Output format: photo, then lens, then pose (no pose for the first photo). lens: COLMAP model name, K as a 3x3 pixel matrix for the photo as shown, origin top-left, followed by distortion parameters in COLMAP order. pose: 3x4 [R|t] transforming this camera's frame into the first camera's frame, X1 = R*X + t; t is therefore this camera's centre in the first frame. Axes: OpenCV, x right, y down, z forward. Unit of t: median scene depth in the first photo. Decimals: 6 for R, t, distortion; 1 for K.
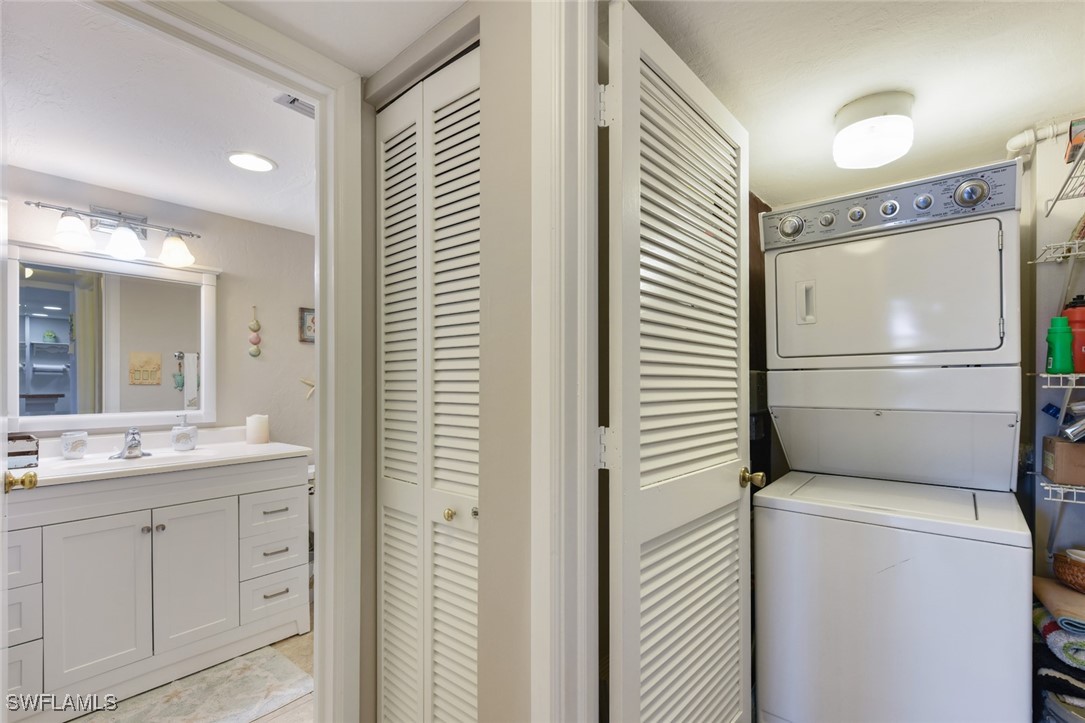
lens RADIAL K [[488.9, 0, 544.2], [0, 488.9, 382.2], [0, 0, 1]] dist [0.000511, -0.002110]
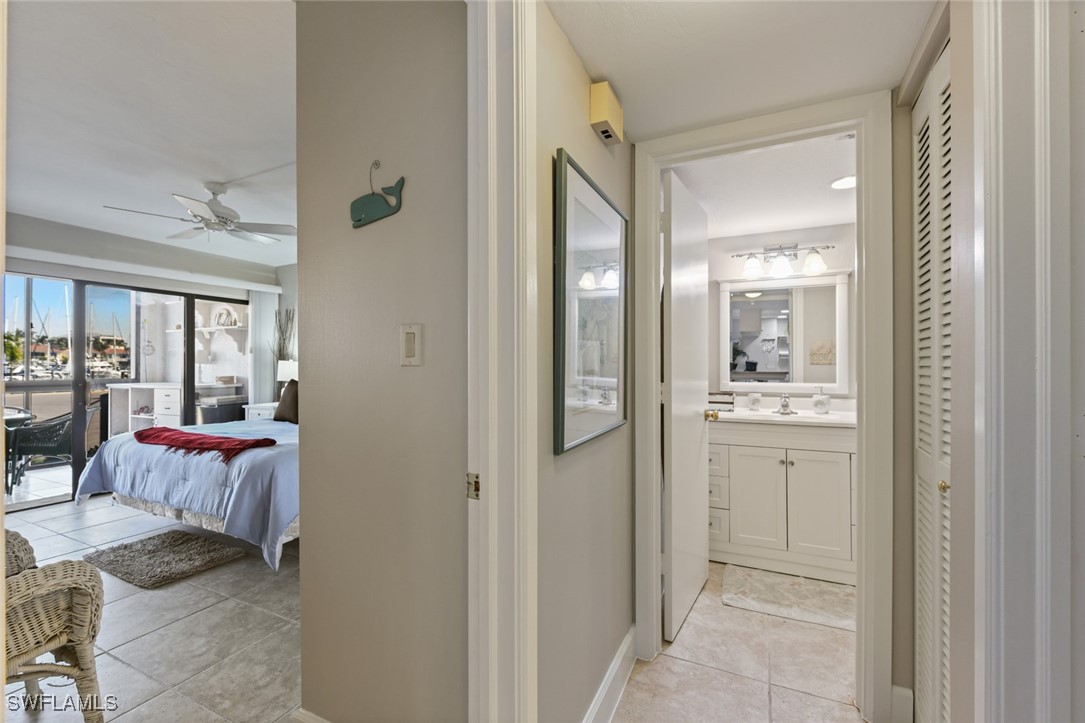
lens RADIAL K [[461.0, 0, 547.4], [0, 461.0, 363.3], [0, 0, 1]] dist [0.002457, -0.002222]
pose [[0.255923, -0.003804, -0.966690, 0.298472], [0.000578, 0.999993, -0.003782, 0.009384], [0.966697, 0.000409, 0.255923, -0.030424]]
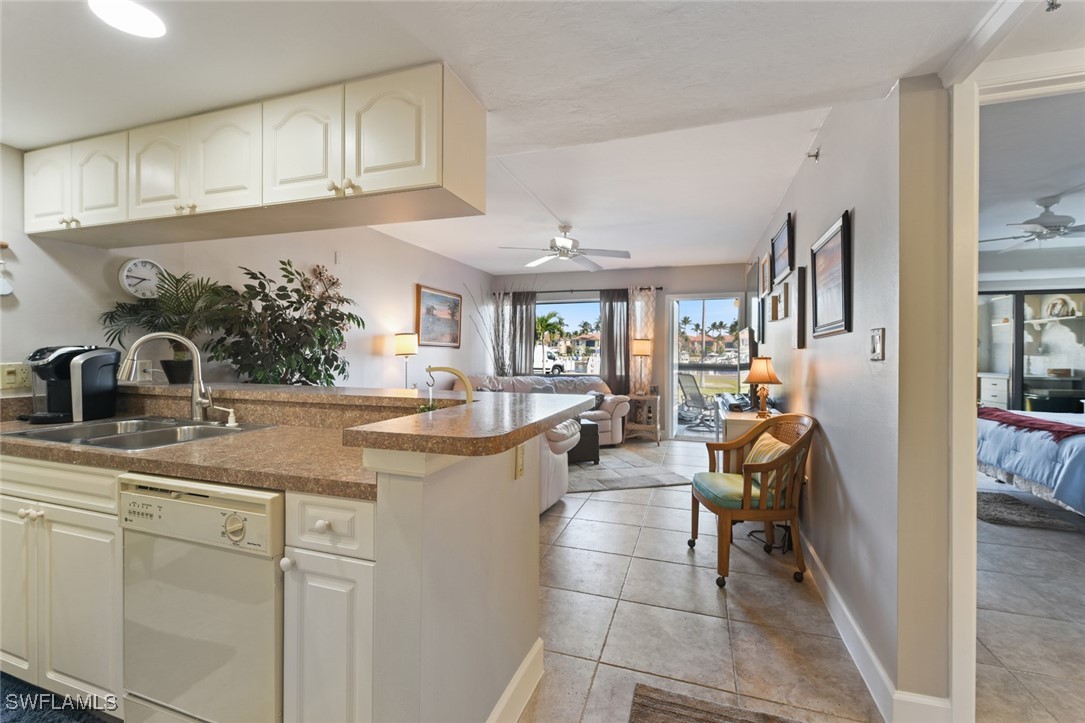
lens RADIAL K [[461.0, 0, 526.9], [0, 461.0, 353.8], [0, 0, 1]] dist [0.002457, -0.002222]
pose [[-0.936224, -0.005336, -0.351364, 0.946608], [-0.006717, 0.999974, 0.002711, 0.002516], [0.351340, 0.004898, -0.936235, 0.221074]]
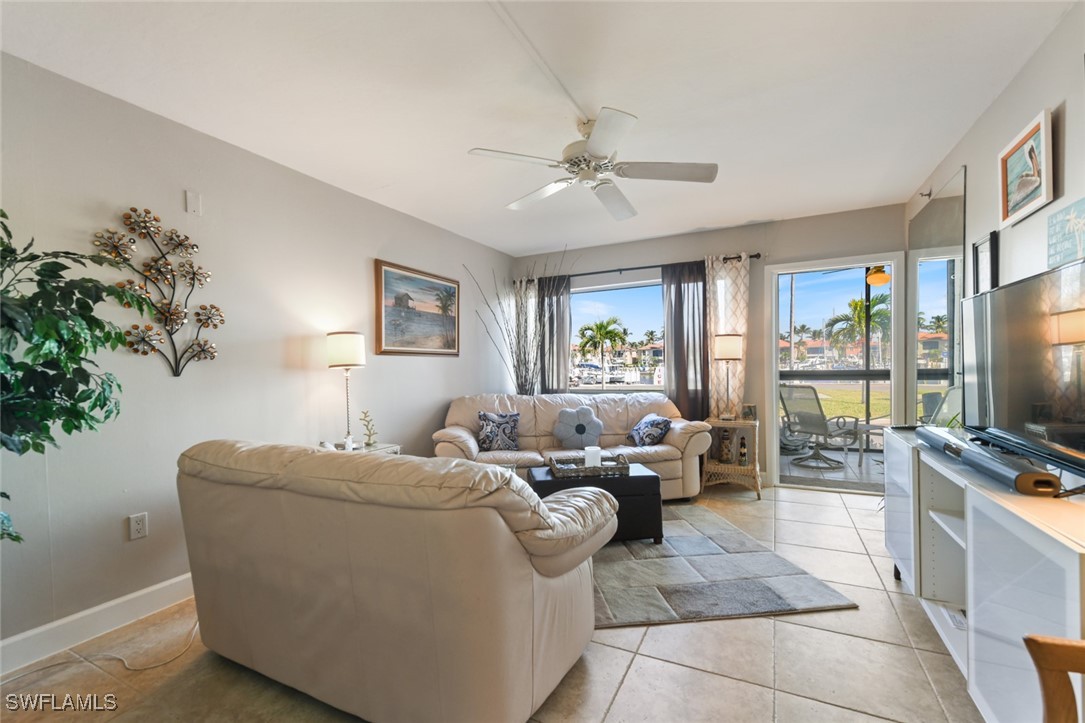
lens RADIAL K [[461.0, 0, 535.4], [0, 461.0, 378.7], [0, 0, 1]] dist [0.002457, -0.002222]
pose [[-0.972195, 0.025387, -0.232794, 0.467617], [0.019257, 0.999406, 0.028567, 0.025693], [0.233381, 0.023290, -0.972106, -0.580286]]
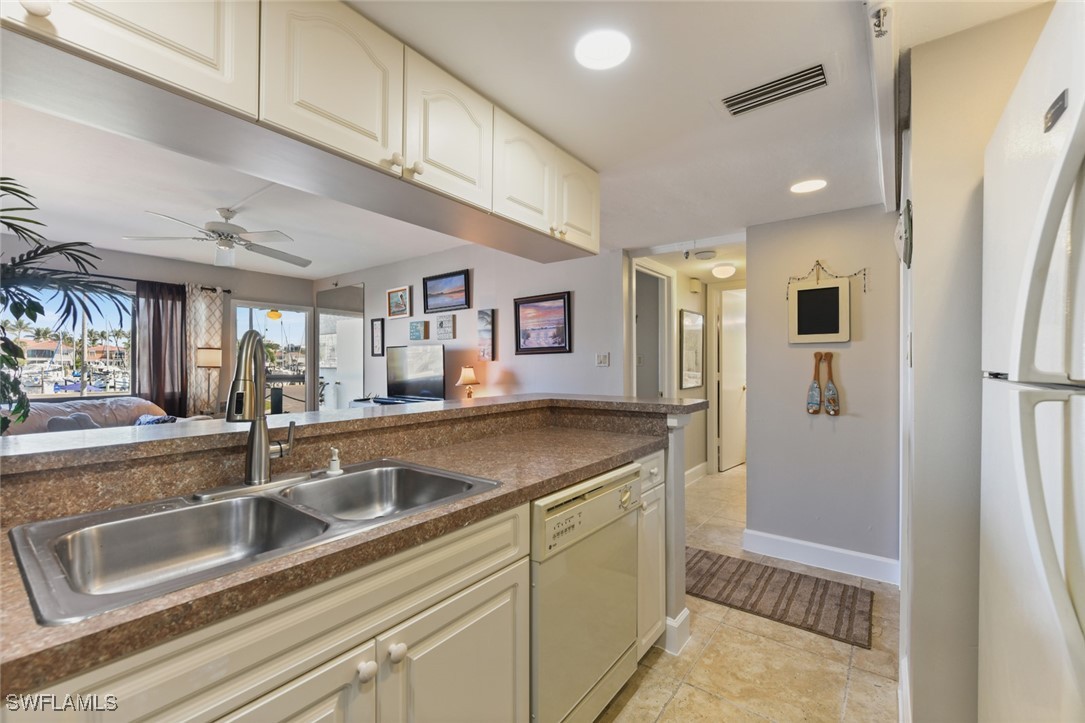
lens RADIAL K [[461.0, 0, 538.3], [0, 461.0, 365.5], [0, 0, 1]] dist [0.002457, -0.002222]
pose [[0.044477, 0.000343, -0.999010, 1.817377], [-0.000393, 1.000000, 0.000326, 0.005373], [0.999010, 0.000378, 0.044478, -0.602554]]
